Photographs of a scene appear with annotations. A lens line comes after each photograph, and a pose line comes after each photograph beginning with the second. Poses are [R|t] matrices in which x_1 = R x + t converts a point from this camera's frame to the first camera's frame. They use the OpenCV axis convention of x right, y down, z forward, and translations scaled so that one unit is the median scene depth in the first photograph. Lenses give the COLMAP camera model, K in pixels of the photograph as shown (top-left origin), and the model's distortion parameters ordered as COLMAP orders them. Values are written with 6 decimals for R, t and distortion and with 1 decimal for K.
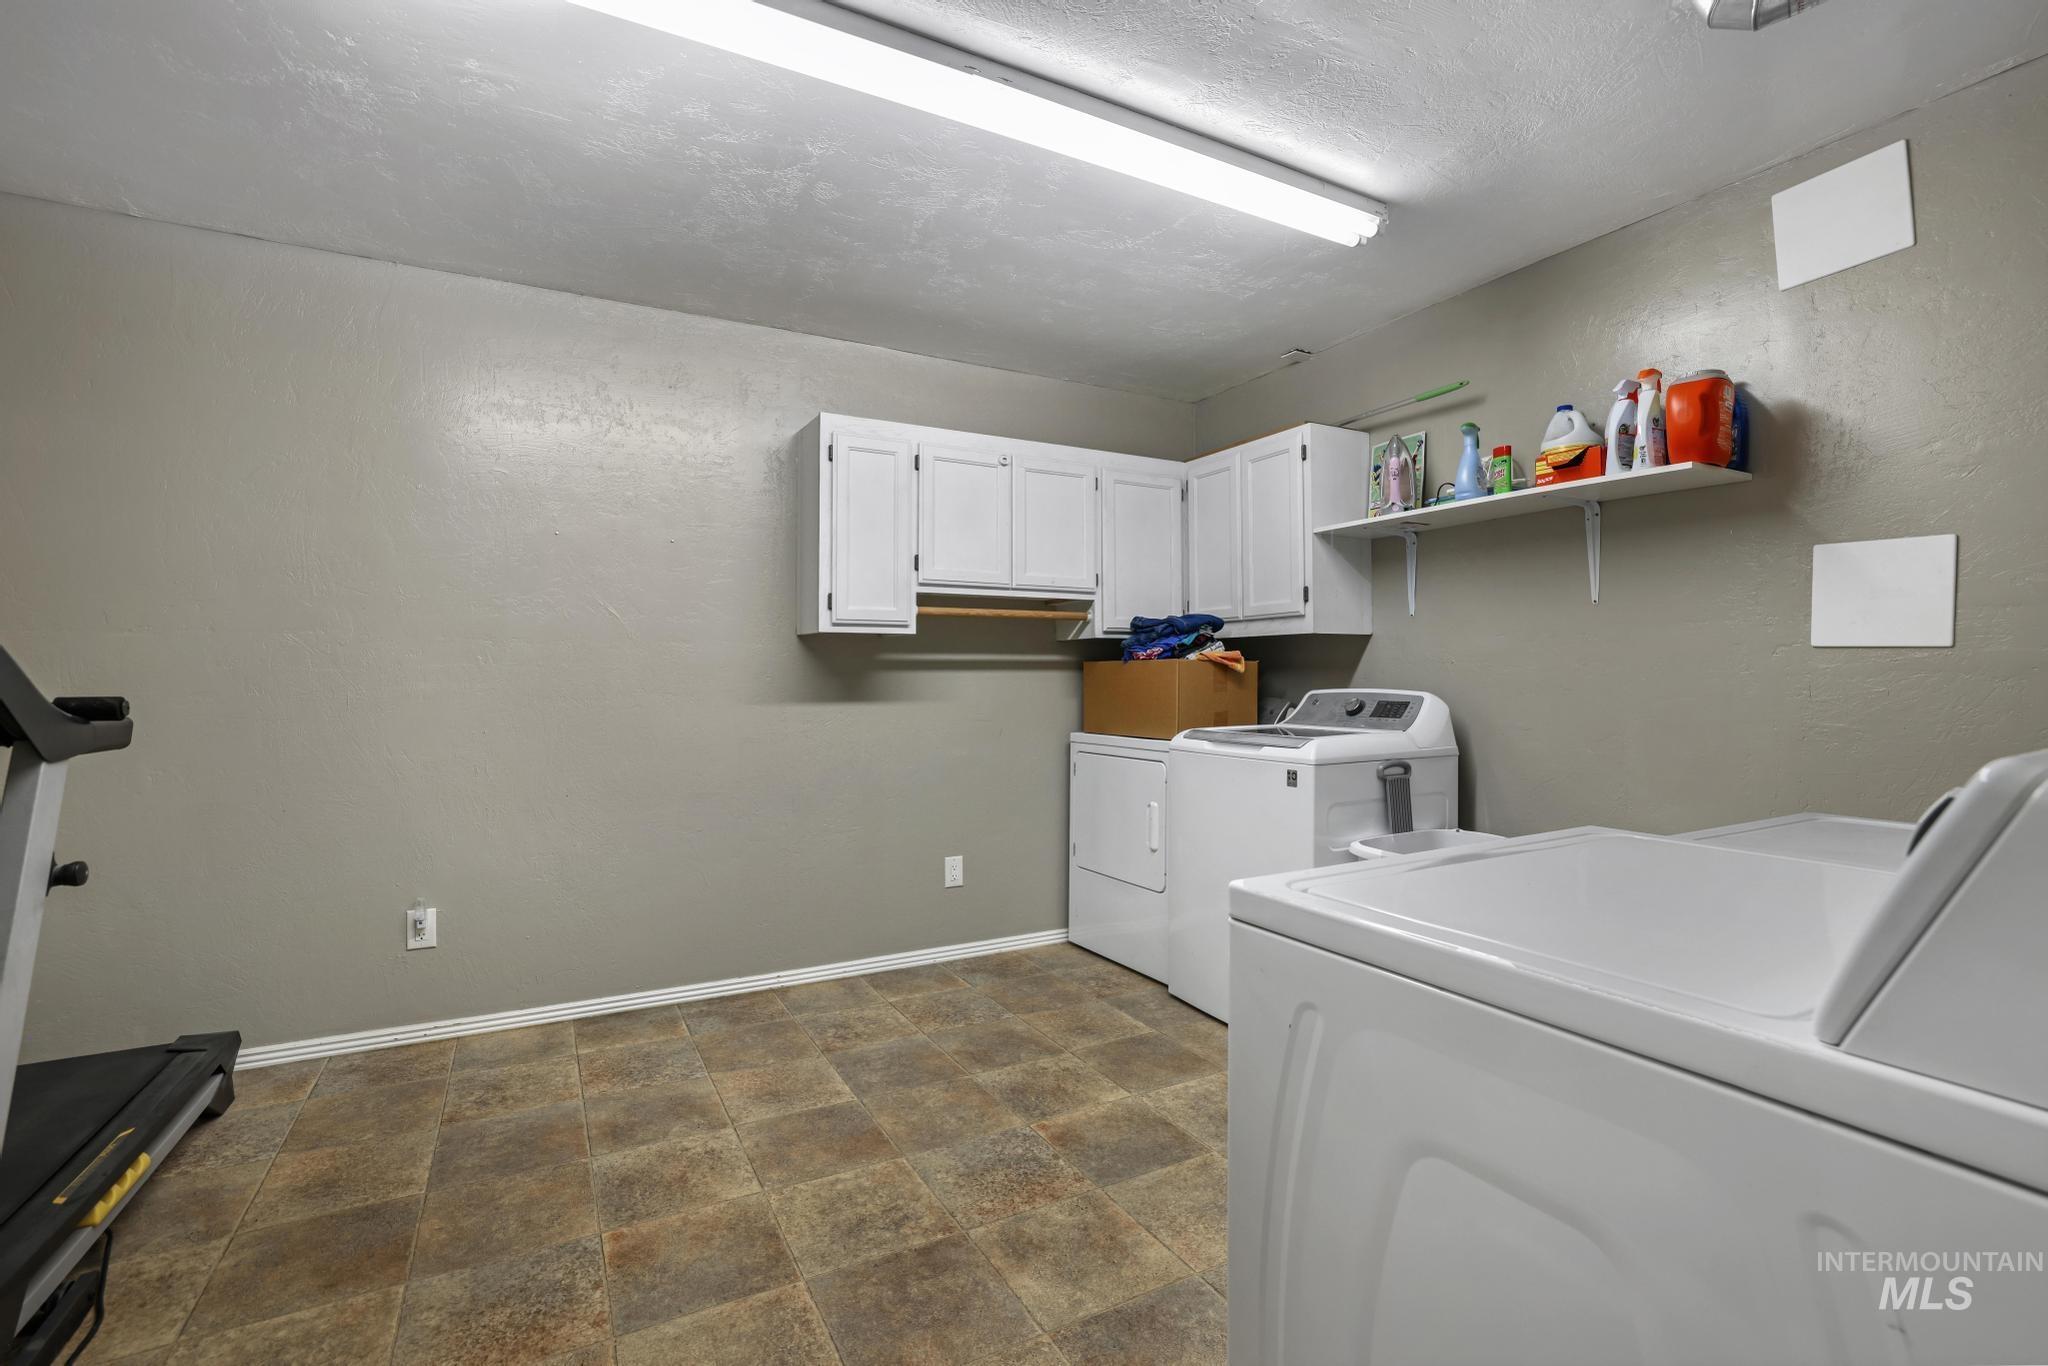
lens RADIAL K [[897.8, 0, 1024.0], [0, 897.8, 683.0], [0, 0, 1]] dist [-0.050773, 0.019559]
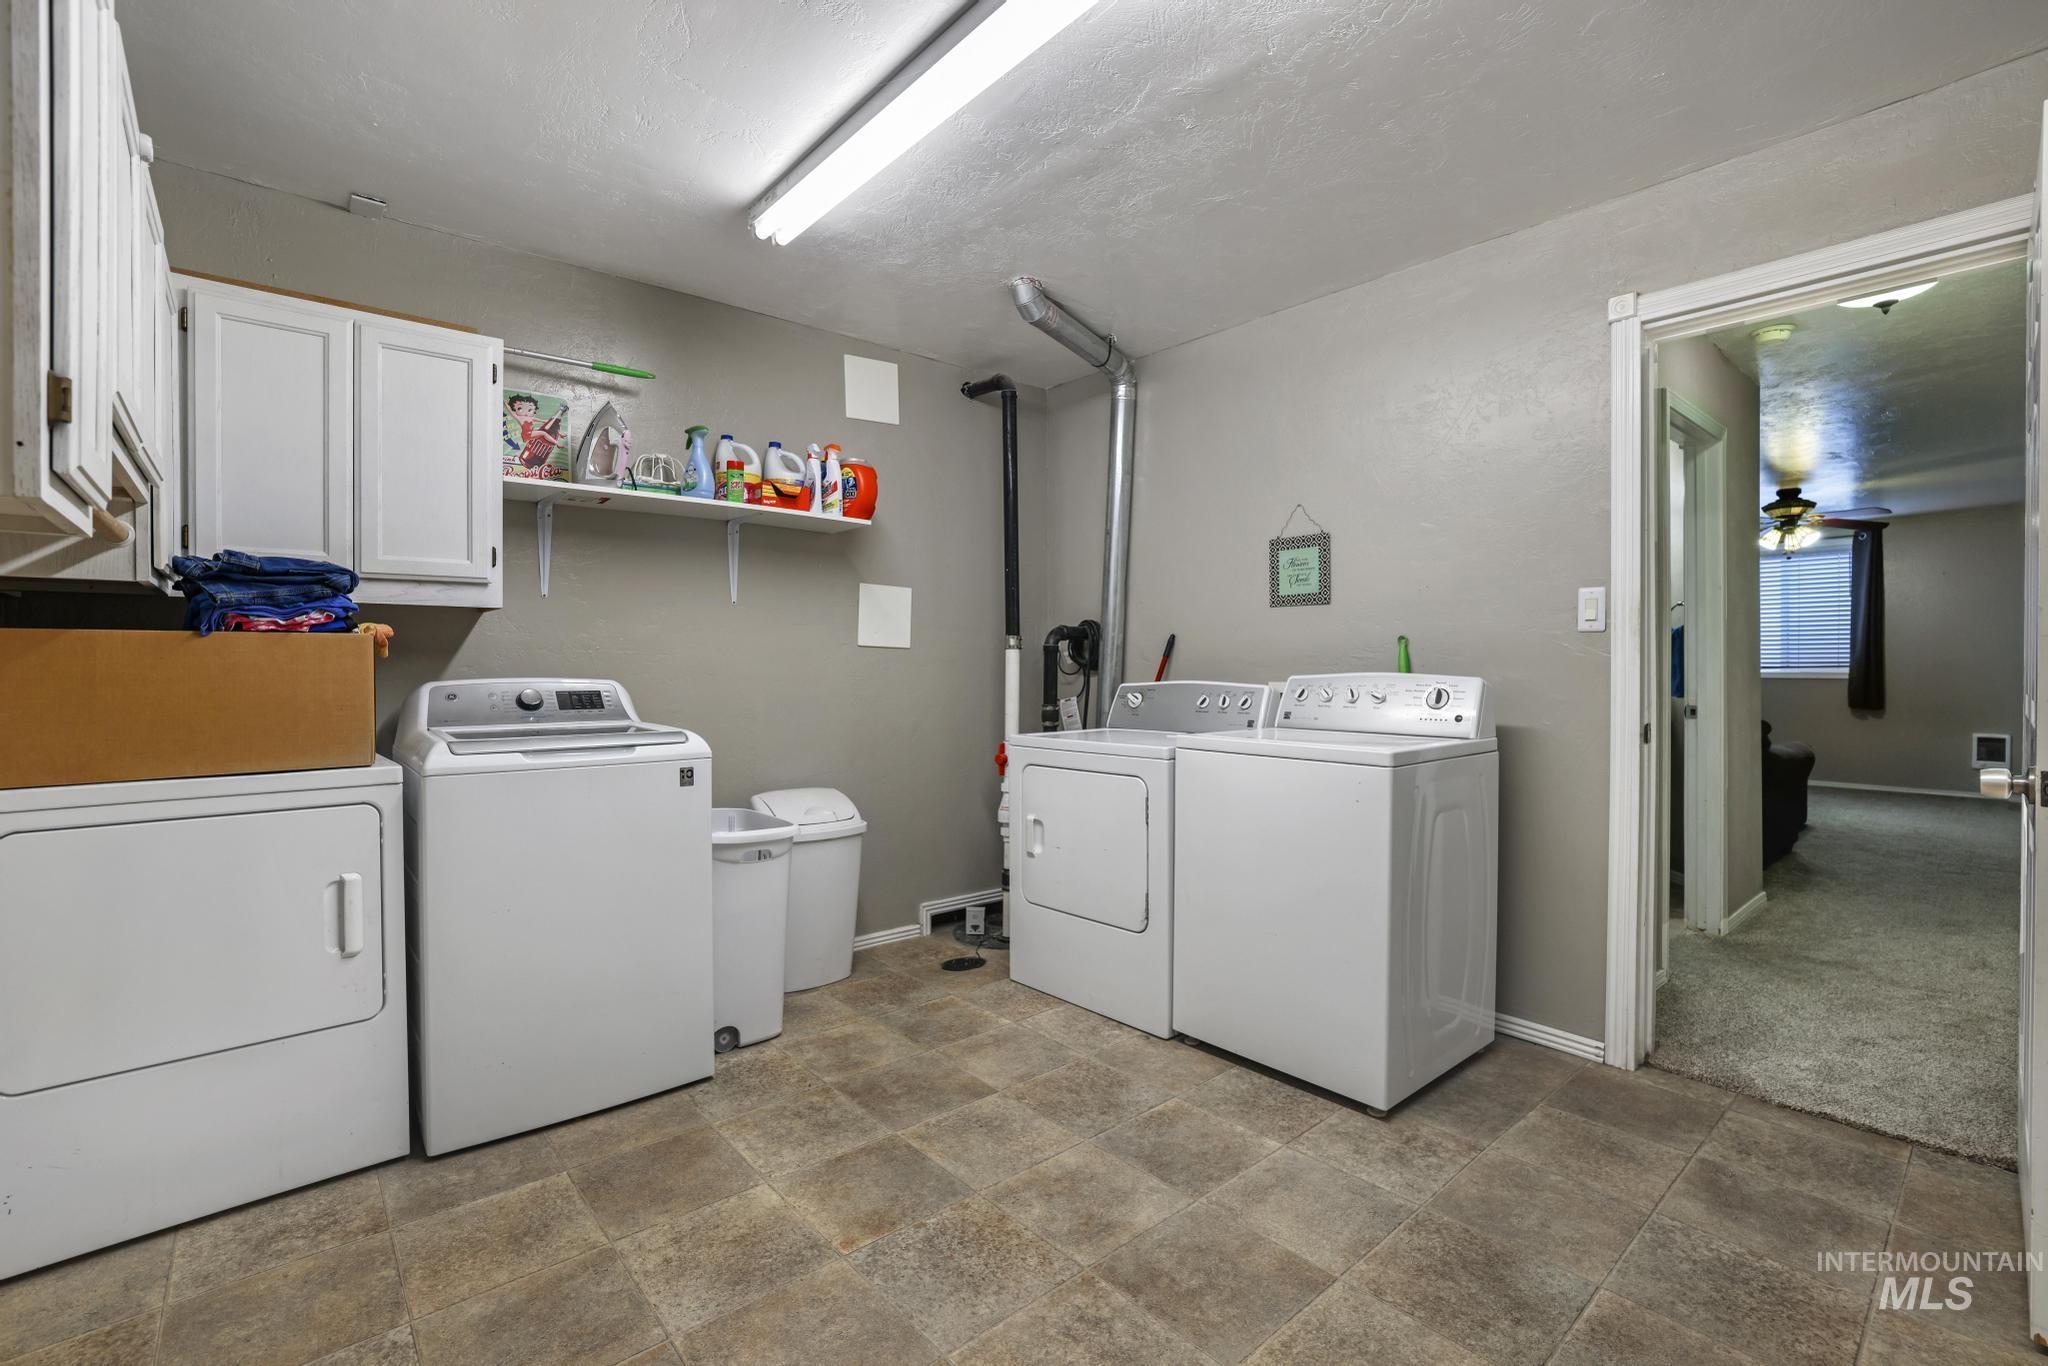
lens RADIAL K [[897.8, 0, 1024.0], [0, 897.8, 683.0], [0, 0, 1]] dist [-0.050773, 0.019559]
pose [[-0.208417, -0.016942, 0.977893, -0.532374], [0.007618, 0.999792, 0.018945, -0.001157], [-0.978010, 0.011398, -0.208244, 0.709683]]
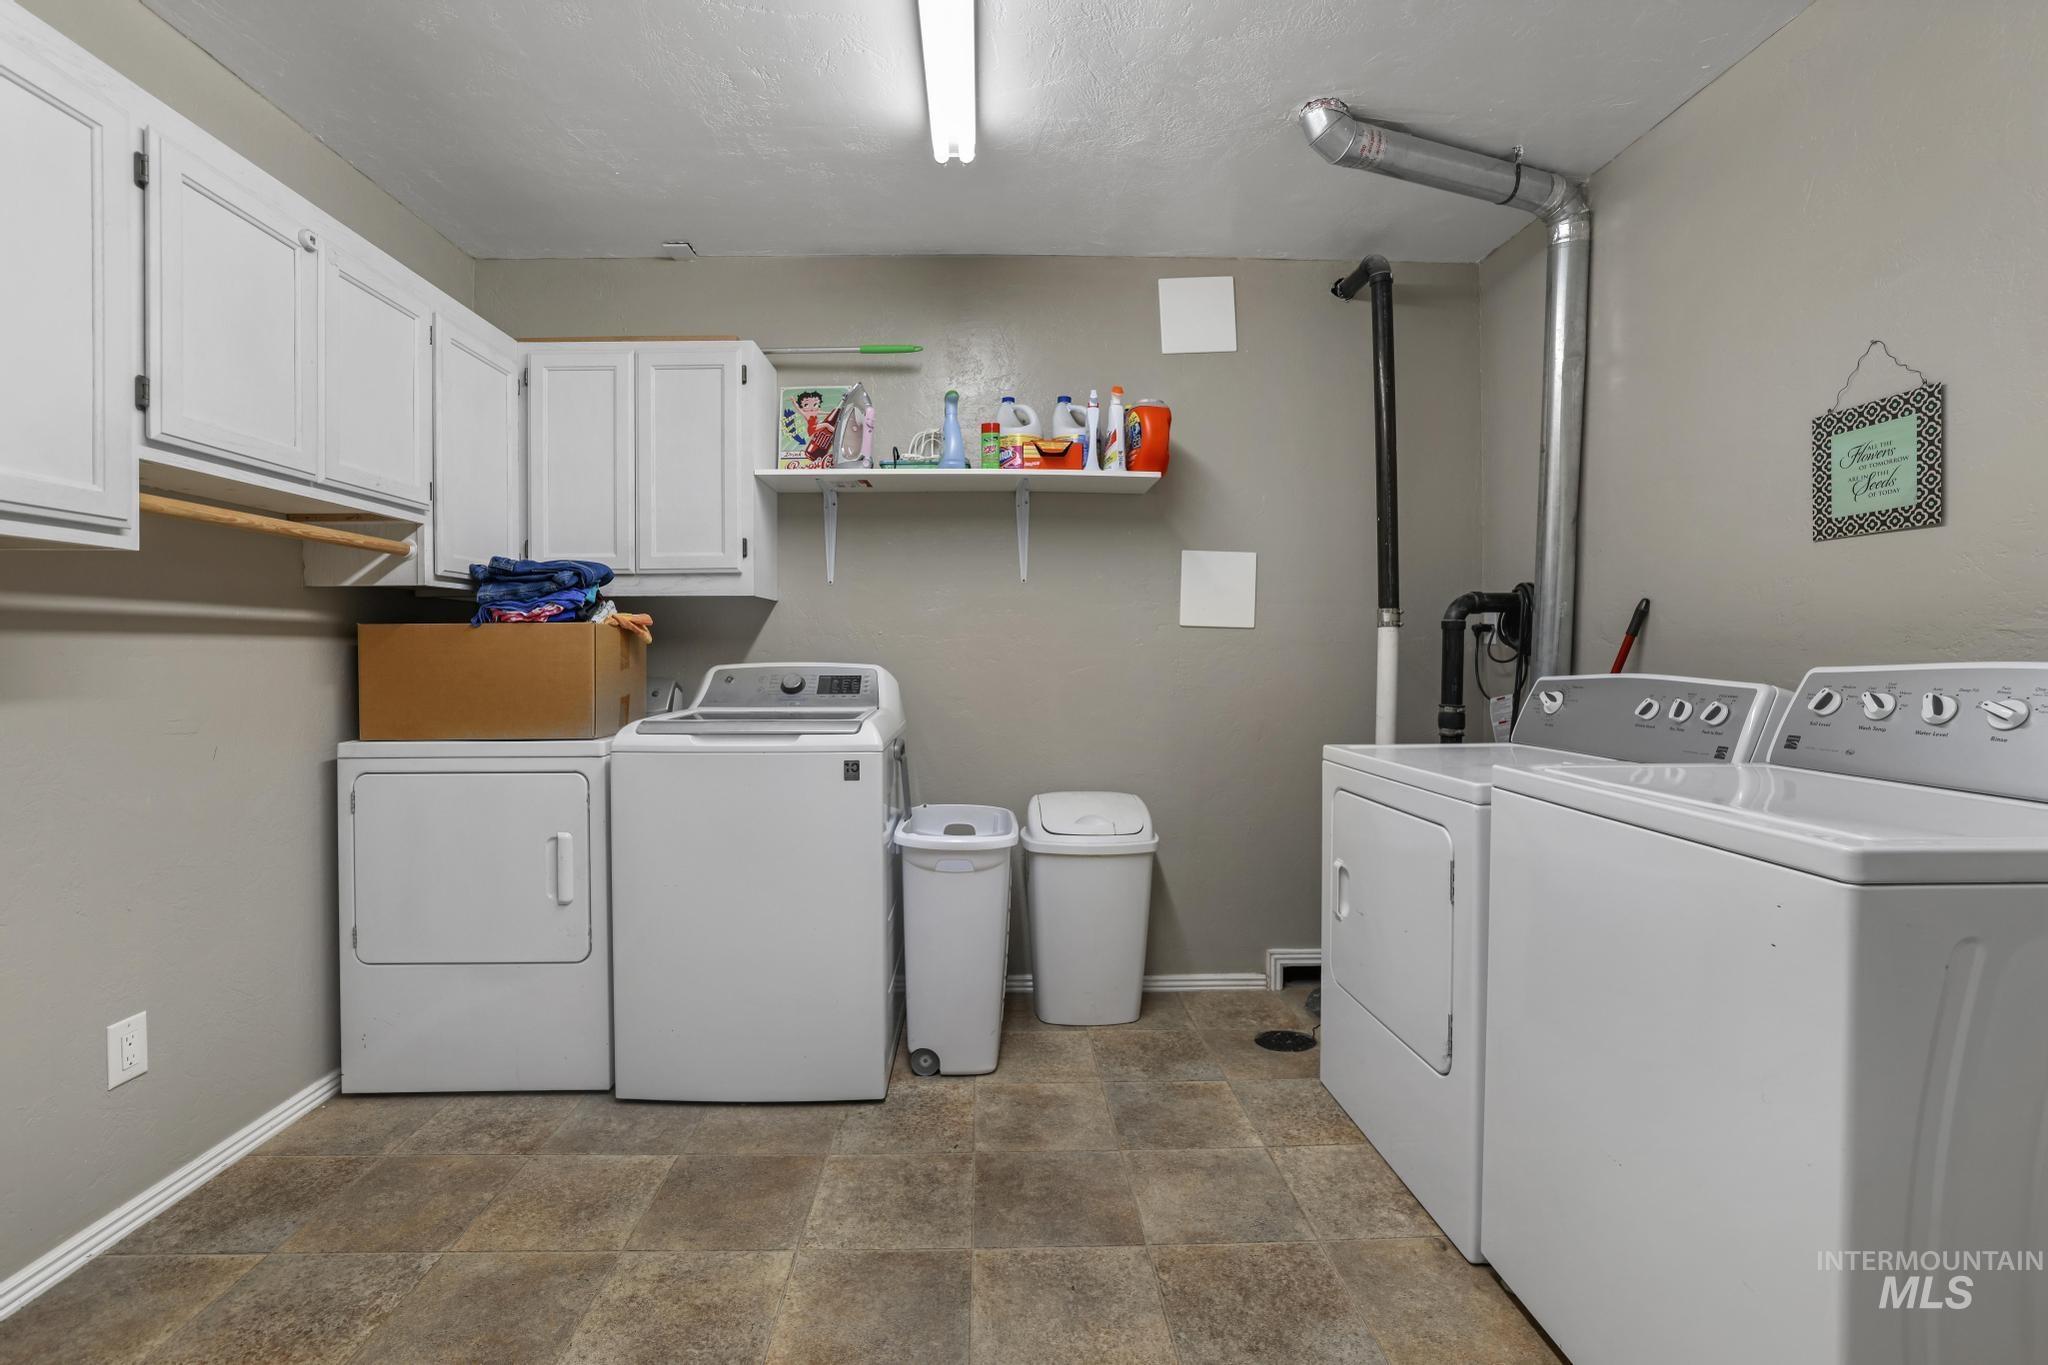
lens RADIAL K [[903.2, 0, 995.3], [0, 903.2, 669.6], [0, 0, 1]] dist [-0.051232, 0.019926]
pose [[0.464894, -0.016980, 0.885204, -0.310513], [0.007931, 0.999856, 0.015014, 0.001745], [-0.885331, 0.000041, 0.464961, 0.411840]]
